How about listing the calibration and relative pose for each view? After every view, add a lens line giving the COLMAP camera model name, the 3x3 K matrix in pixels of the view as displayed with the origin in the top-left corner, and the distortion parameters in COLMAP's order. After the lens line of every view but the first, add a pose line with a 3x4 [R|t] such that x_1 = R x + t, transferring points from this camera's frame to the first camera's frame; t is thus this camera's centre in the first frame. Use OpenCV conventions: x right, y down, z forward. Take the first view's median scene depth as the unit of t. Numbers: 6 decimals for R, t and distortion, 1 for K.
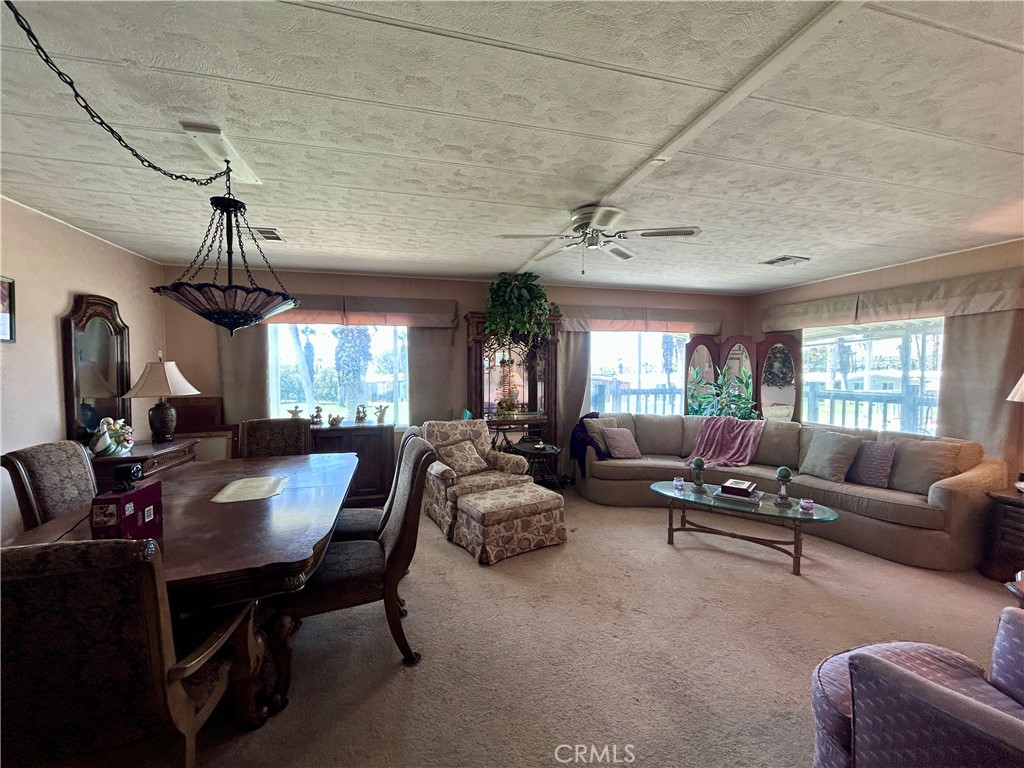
lens RADIAL K [[412.8, 0, 510.7], [0, 412.8, 384.9], [0, 0, 1]] dist [-0.000349, -0.000122]
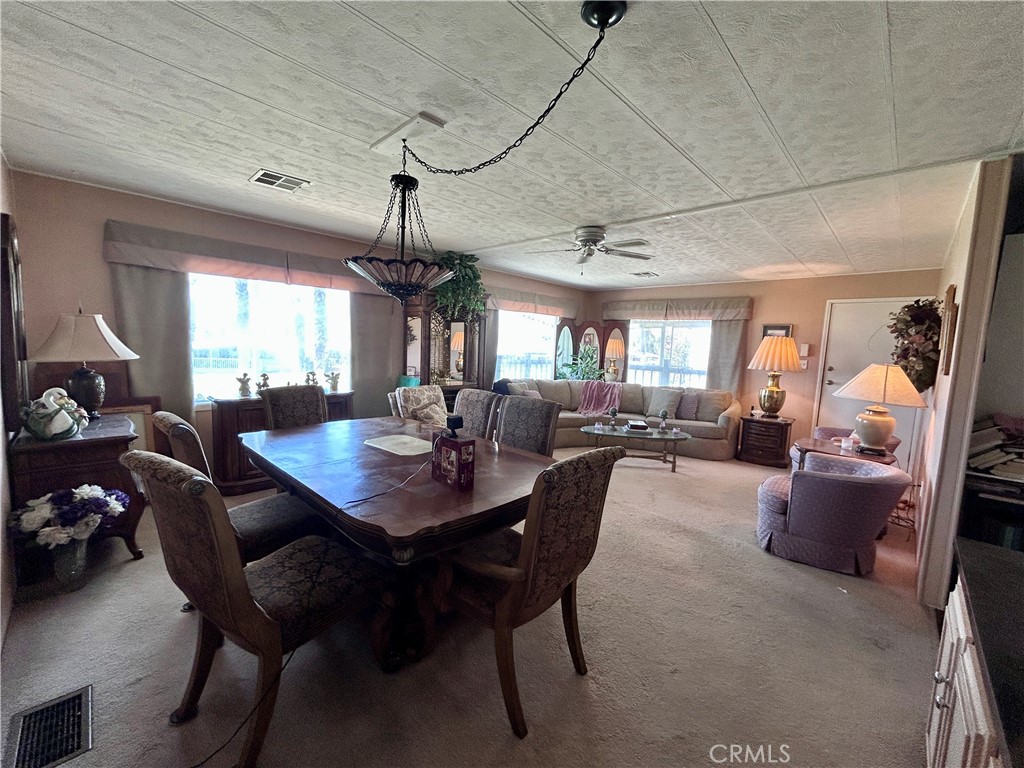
lens RADIAL K [[412.8, 0, 512.4], [0, 412.8, 384.0], [0, 0, 1]] dist [-0.000349, -0.000122]
pose [[0.855249, -0.016013, 0.517971, -0.508172], [-0.021141, 0.997612, 0.065749, 0.004520], [-0.517787, -0.067182, 0.852868, -0.046090]]
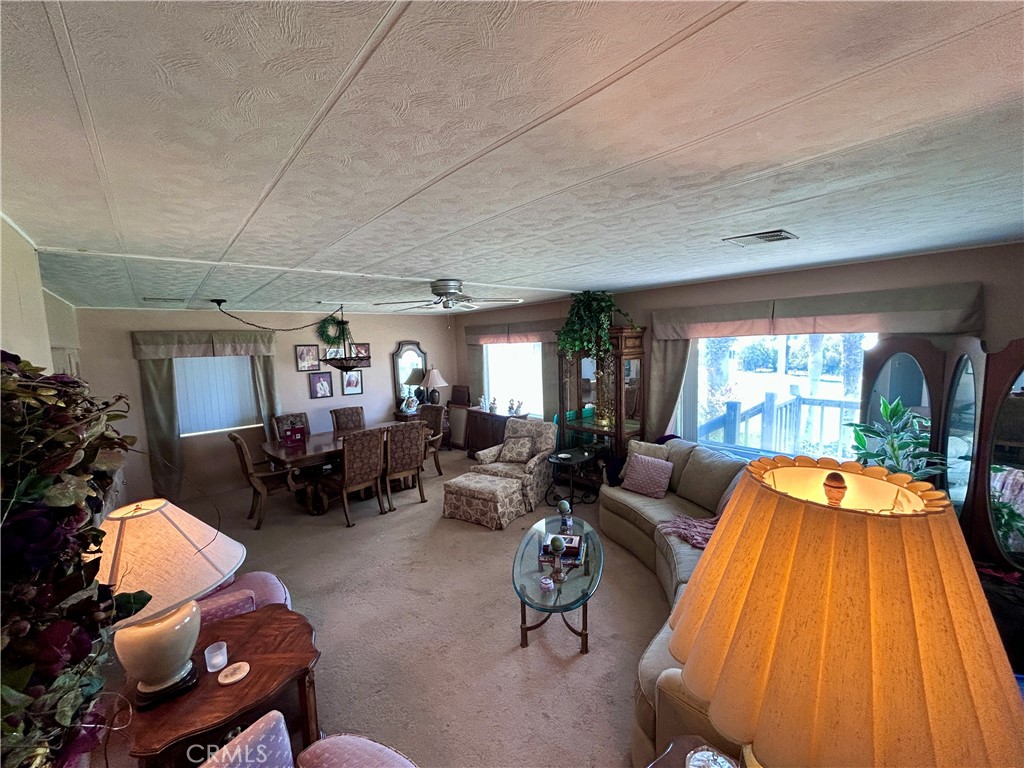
lens RADIAL K [[412.8, 0, 514.8], [0, 412.8, 384.4], [0, 0, 1]] dist [-0.000349, -0.000122]
pose [[0.442967, 0.081531, -0.892823, 1.041425], [-0.002064, 0.995946, 0.089924, -0.148594], [0.896536, -0.037991, 0.441339, 0.418772]]
